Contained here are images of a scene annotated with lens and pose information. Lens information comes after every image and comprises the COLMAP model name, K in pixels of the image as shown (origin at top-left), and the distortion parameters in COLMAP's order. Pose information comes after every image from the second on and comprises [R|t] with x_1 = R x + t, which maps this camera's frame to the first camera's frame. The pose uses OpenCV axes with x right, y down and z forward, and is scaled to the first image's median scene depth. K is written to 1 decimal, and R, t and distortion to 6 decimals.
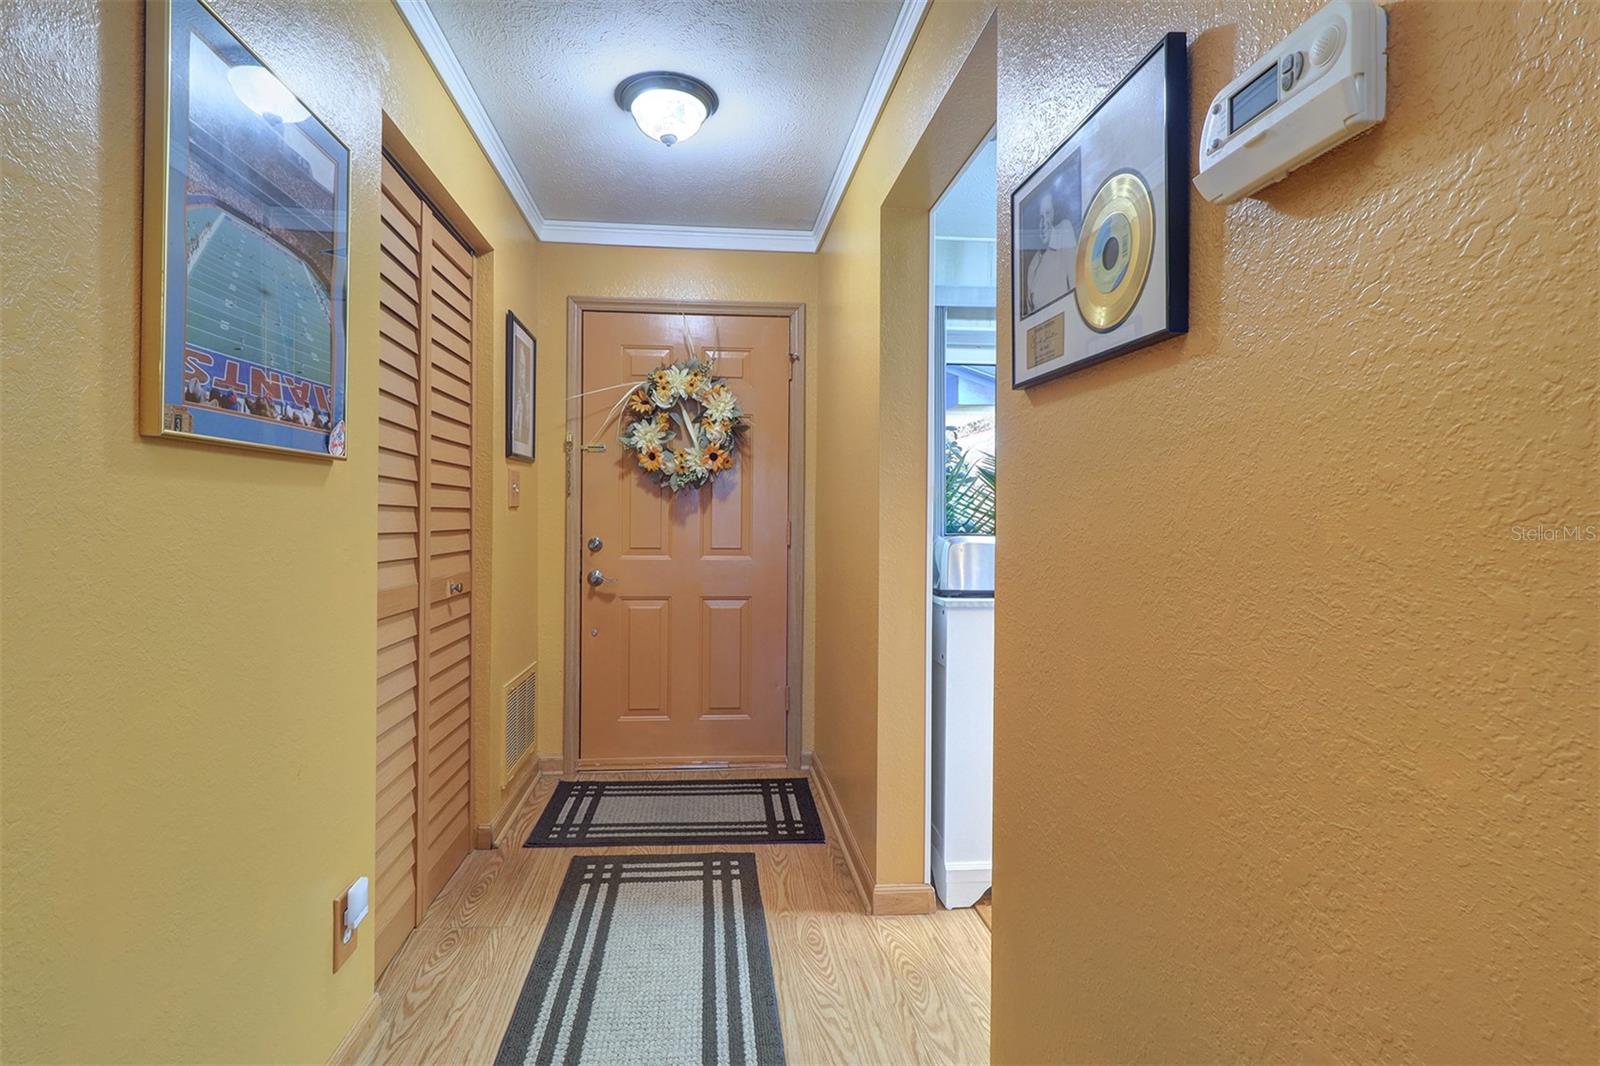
lens RADIAL K [[755.0, 0, 755.5], [0, 755.0, 516.4], [0, 0, 1]] dist [0.005736, 0.000853]
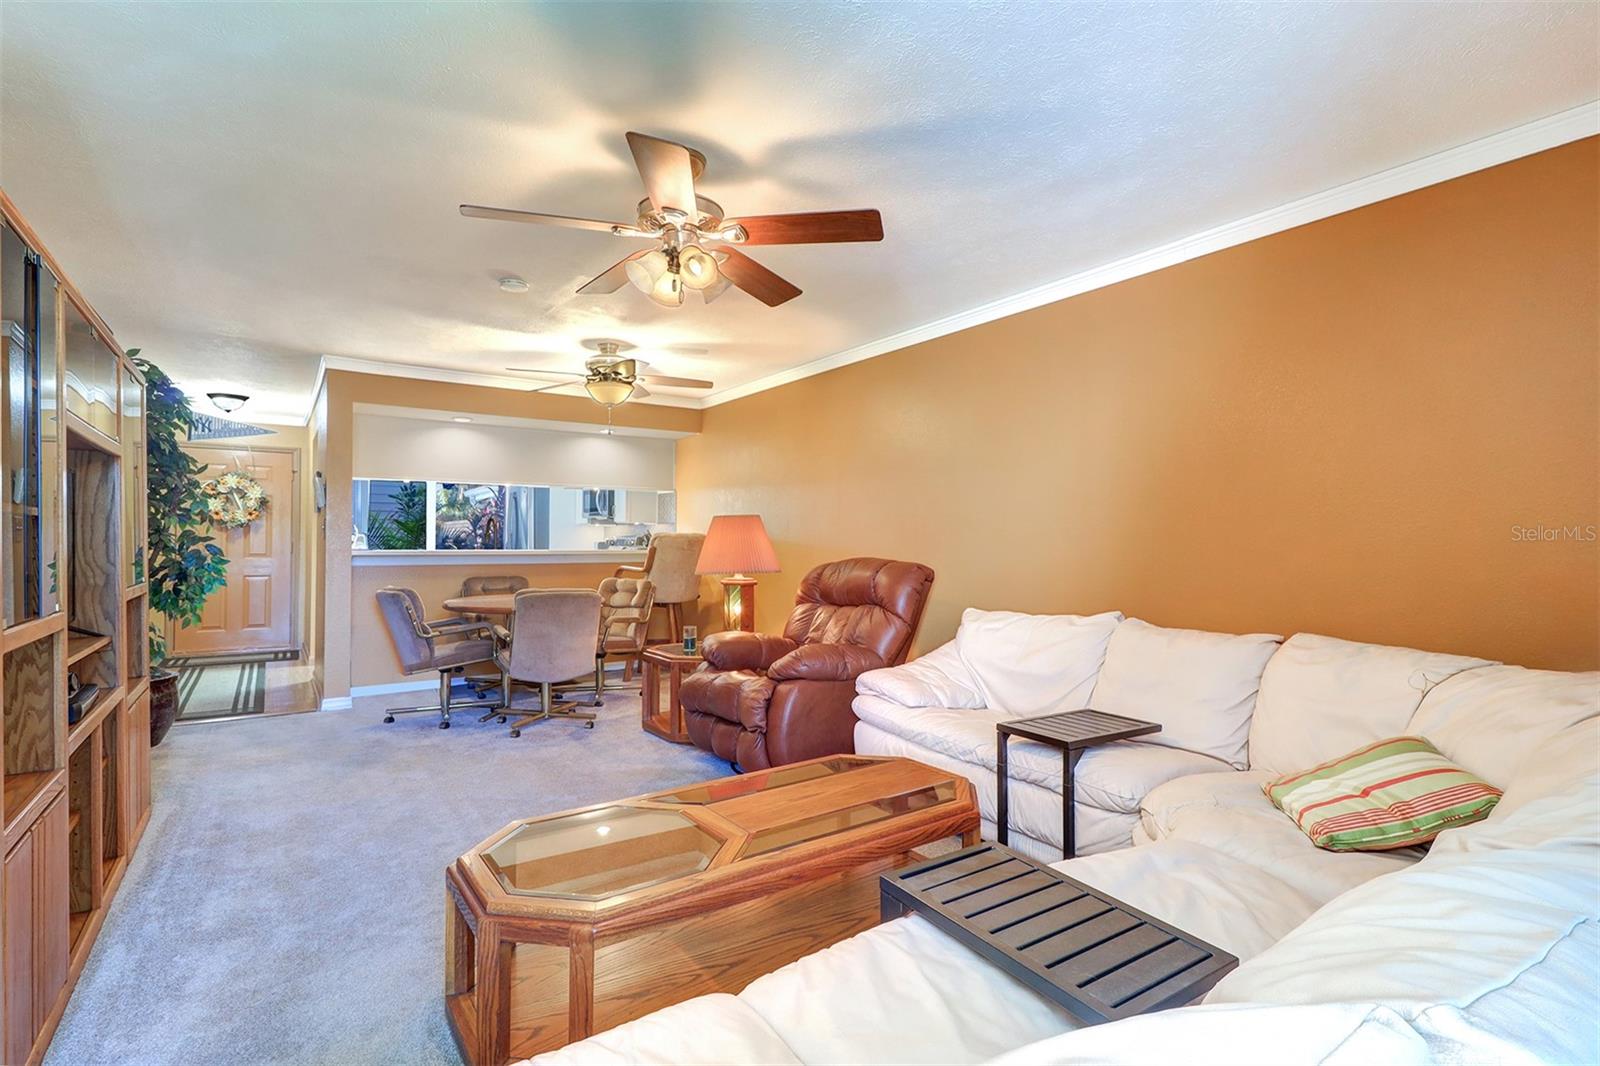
lens RADIAL K [[755.0, 0, 809.7], [0, 755.0, 530.0], [0, 0, 1]] dist [0.005736, 0.000853]
pose [[0.854703, 0.001324, 0.519116, 0.204337], [0.007862, 0.999849, -0.015496, 0.019550], [-0.519058, 0.017326, 0.854563, -1.875385]]
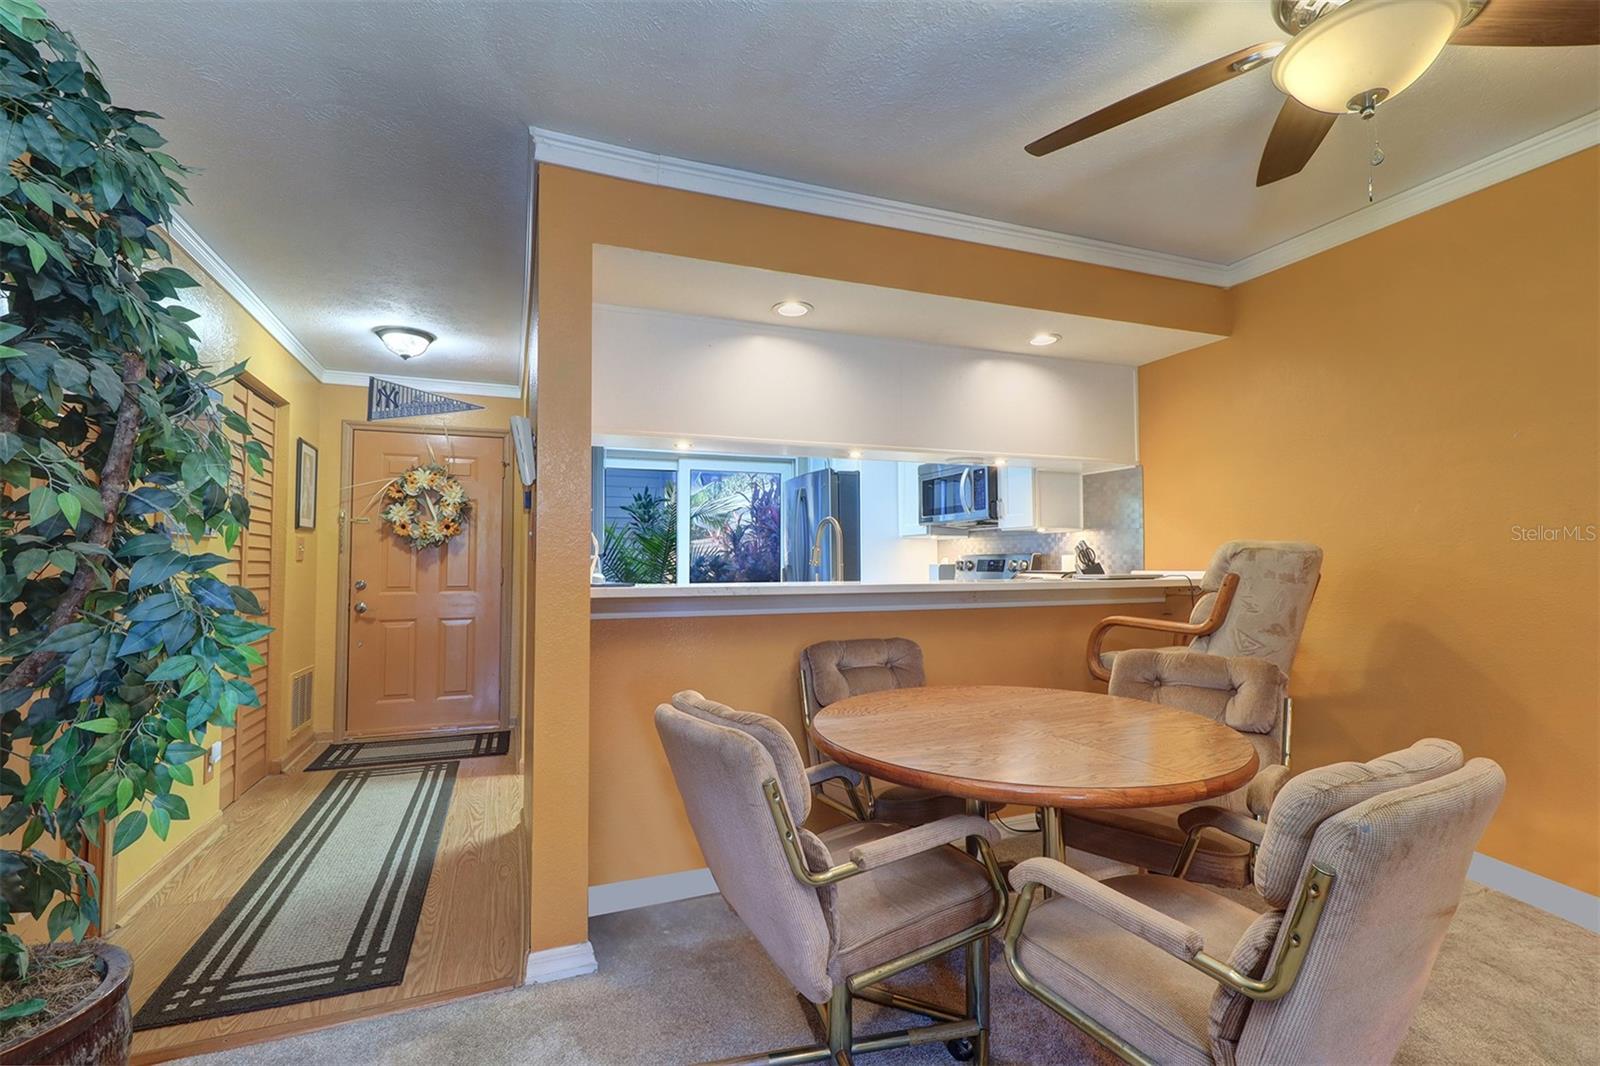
lens RADIAL K [[755.0, 0, 809.4], [0, 755.0, 526.7], [0, 0, 1]] dist [0.005736, 0.000853]
pose [[0.953763, 0.002197, 0.300553, 0.188598], [0.014573, 0.998459, -0.053545, 0.015079], [-0.300207, 0.055450, 0.952261, -0.713508]]
